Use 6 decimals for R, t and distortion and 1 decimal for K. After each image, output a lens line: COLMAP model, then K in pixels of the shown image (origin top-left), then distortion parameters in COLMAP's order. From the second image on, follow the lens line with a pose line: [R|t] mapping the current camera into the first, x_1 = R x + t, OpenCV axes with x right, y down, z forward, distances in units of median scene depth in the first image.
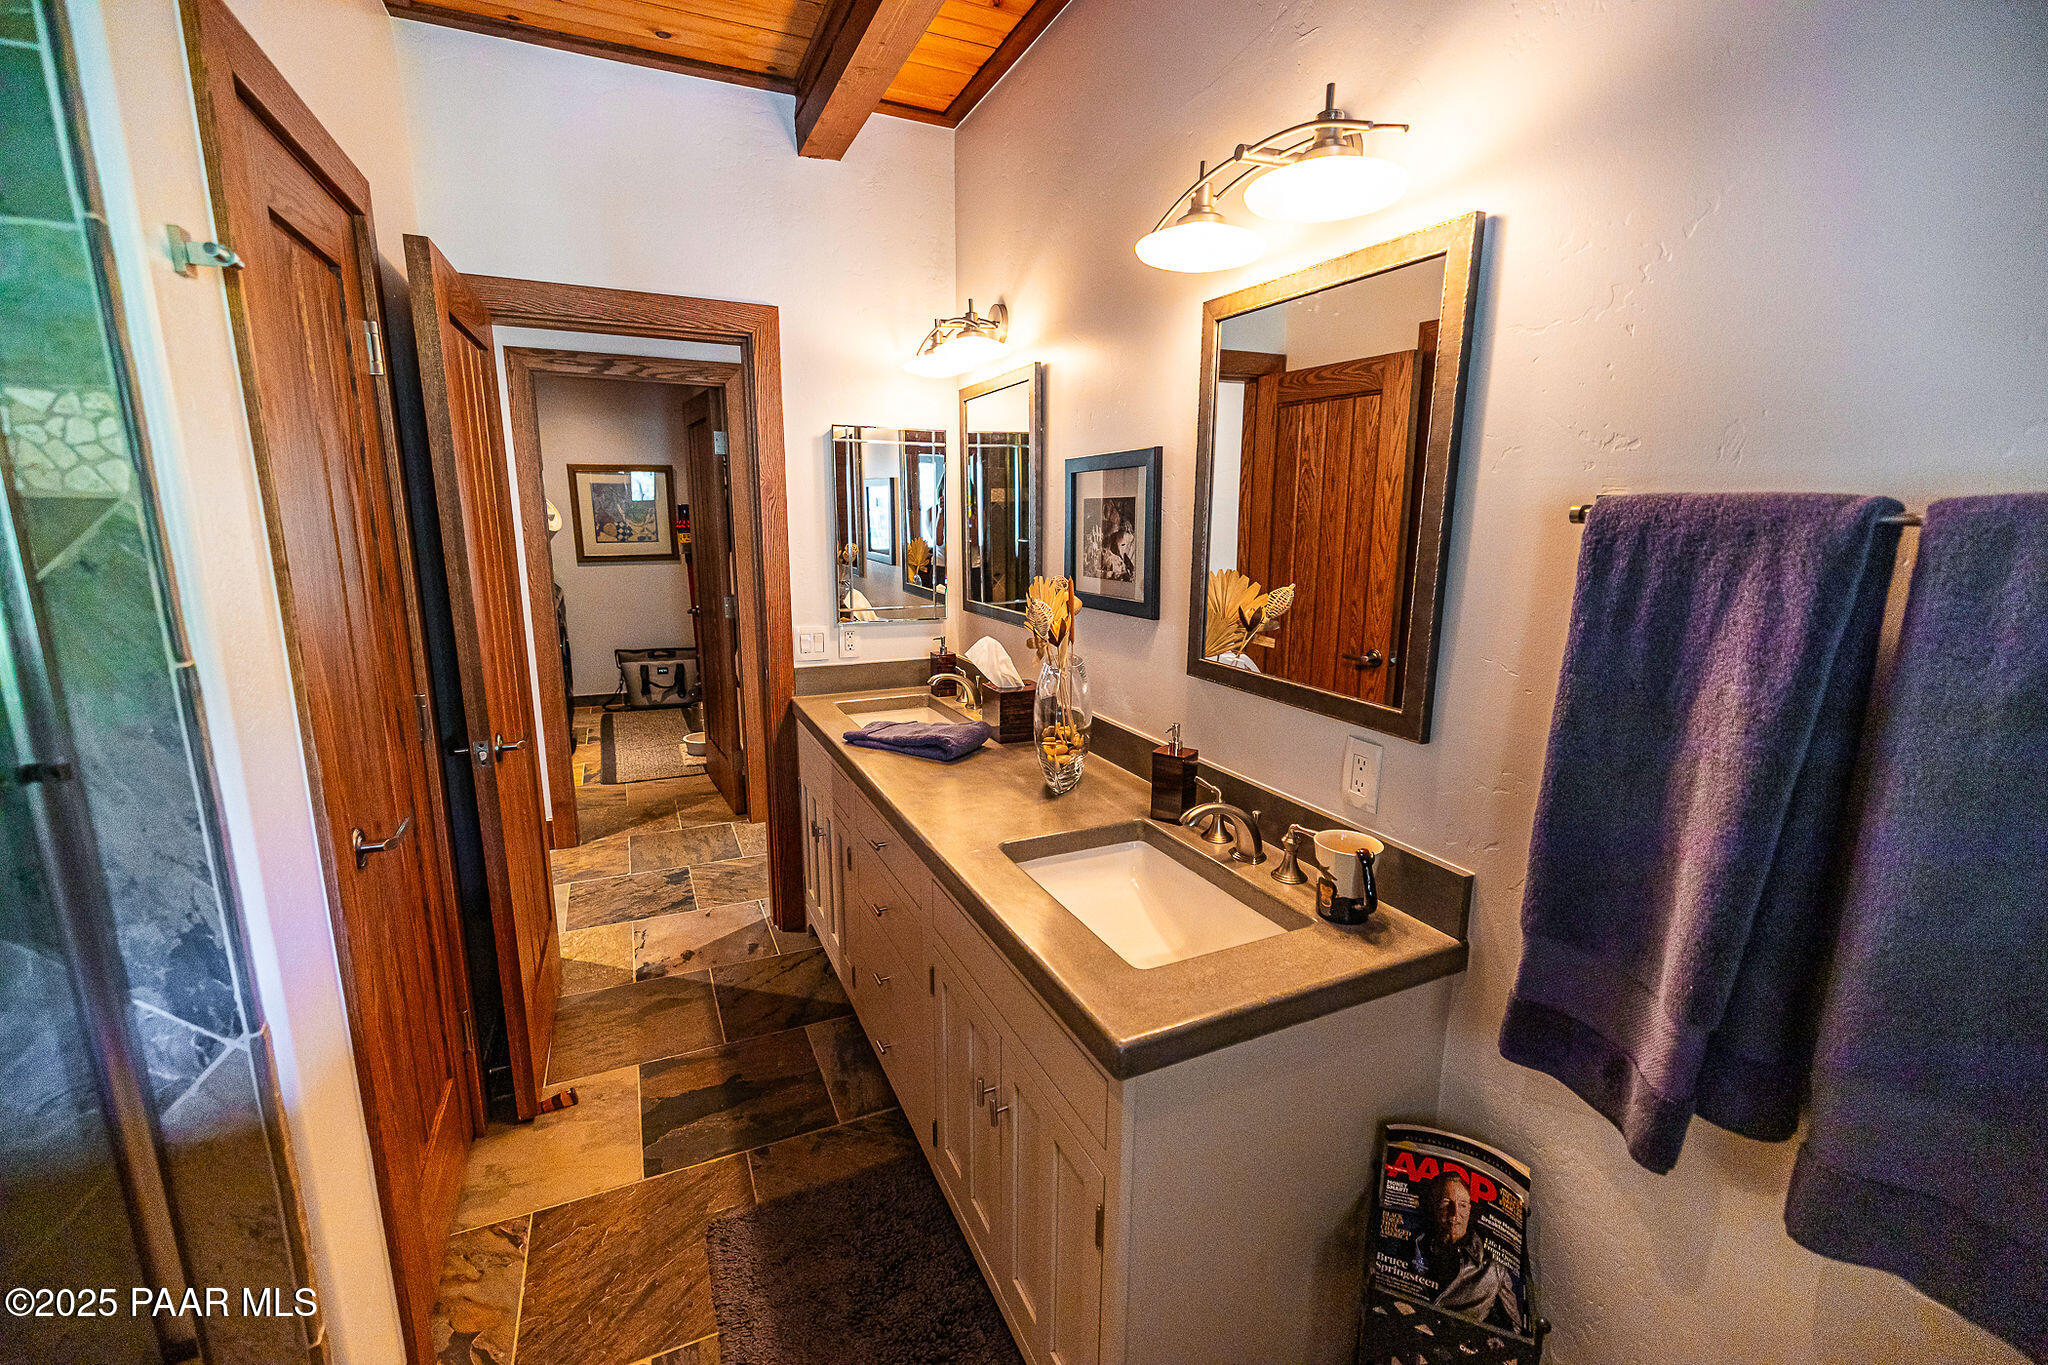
lens RADIAL K [[852.6, 0, 1017.5], [0, 852.6, 680.7], [0, 0, 1]] dist [0.001832, 0.000188]
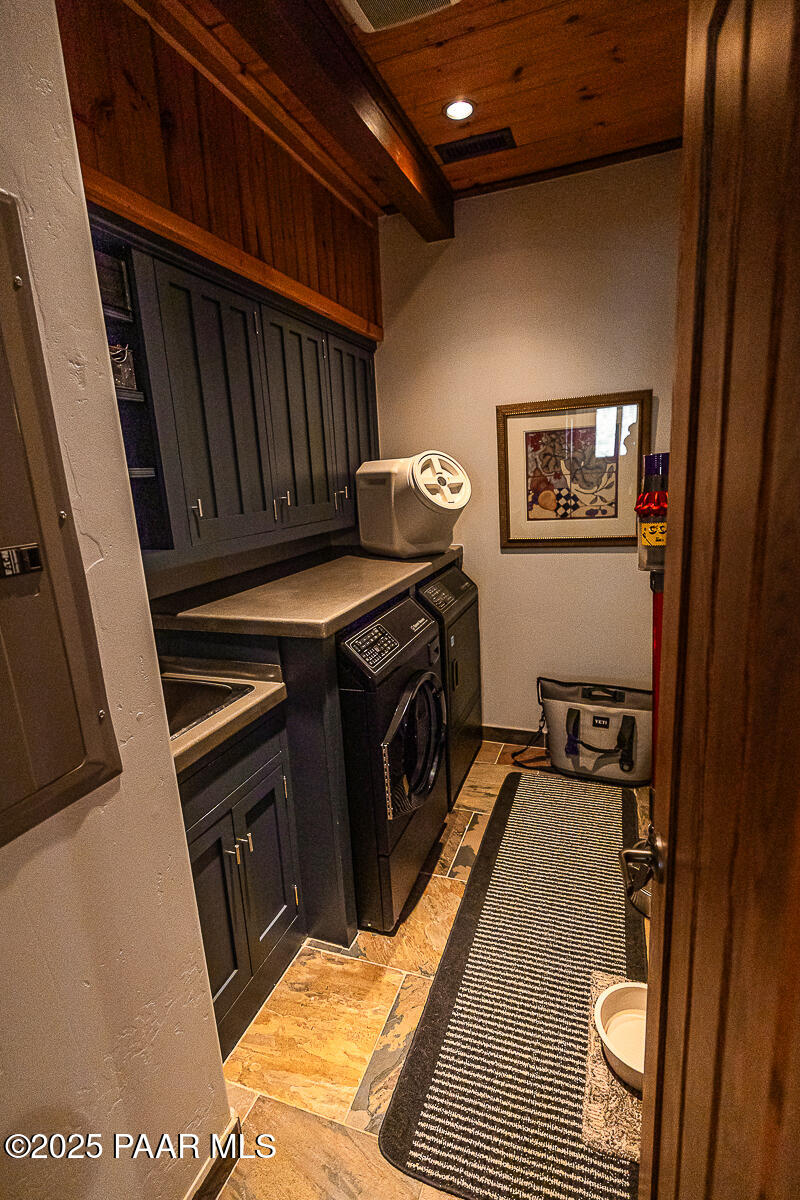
lens RADIAL K [[582.3, 0, 400.0], [0, 582.3, 600.0], [0, 0, 1]] dist [0.000361, 0.000135]
pose [[0.700901, 0.111379, -0.704509, -0.567775], [-0.081302, 0.993771, 0.076224, -0.309364], [0.708610, 0.003853, 0.705590, 1.480263]]
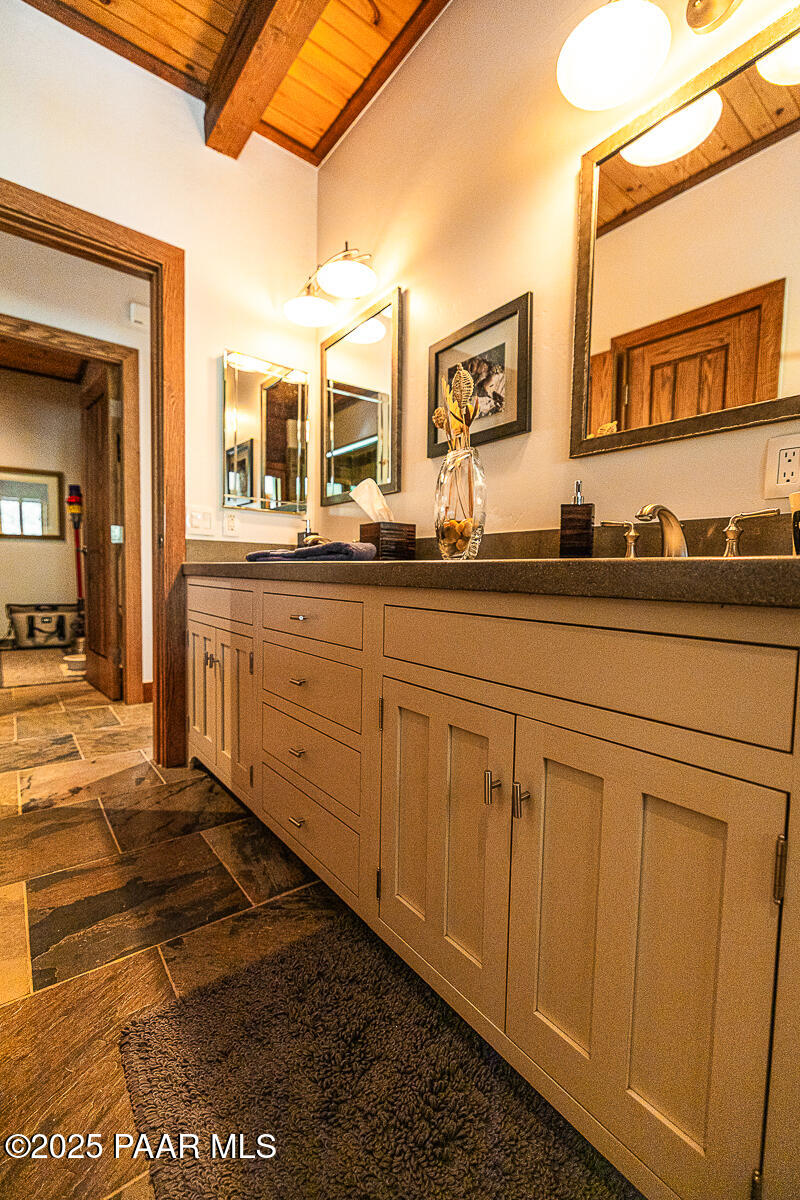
lens RADIAL K [[507.8, 0, 400.0], [0, 507.8, 600.0], [0, 0, 1]] dist [0.002611, 0.000378]
pose [[0.974465, -0.000494, 0.224539, -0.144010], [0.031554, 0.990376, -0.134759, 0.204409], [-0.222312, 0.138403, 0.965102, 0.274848]]
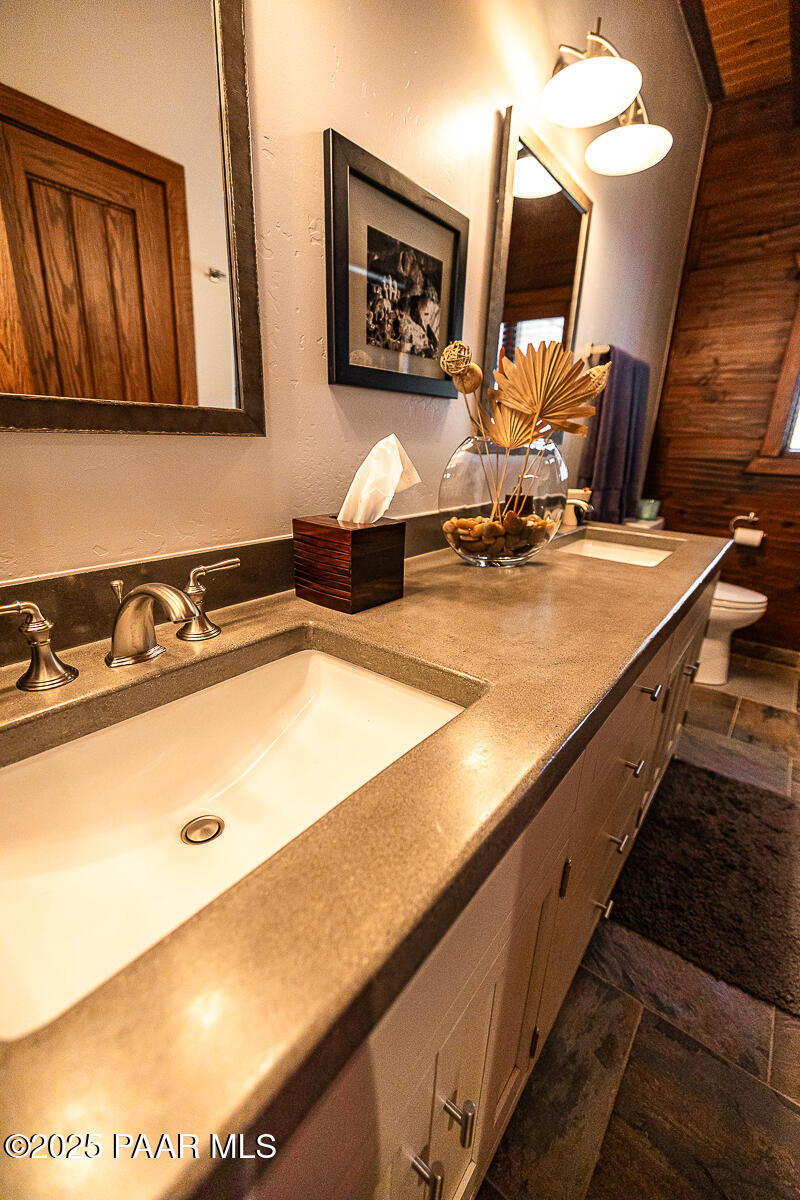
lens RADIAL K [[499.6, 0, 406.8], [0, 499.6, 600.5], [0, 0, 1]] dist [0.001832, 0.000188]
pose [[-0.452080, -0.303864, 0.838624, -0.331989], [0.135188, 0.905983, 0.401147, -0.078735], [-0.881674, 0.294722, -0.368498, 1.049509]]
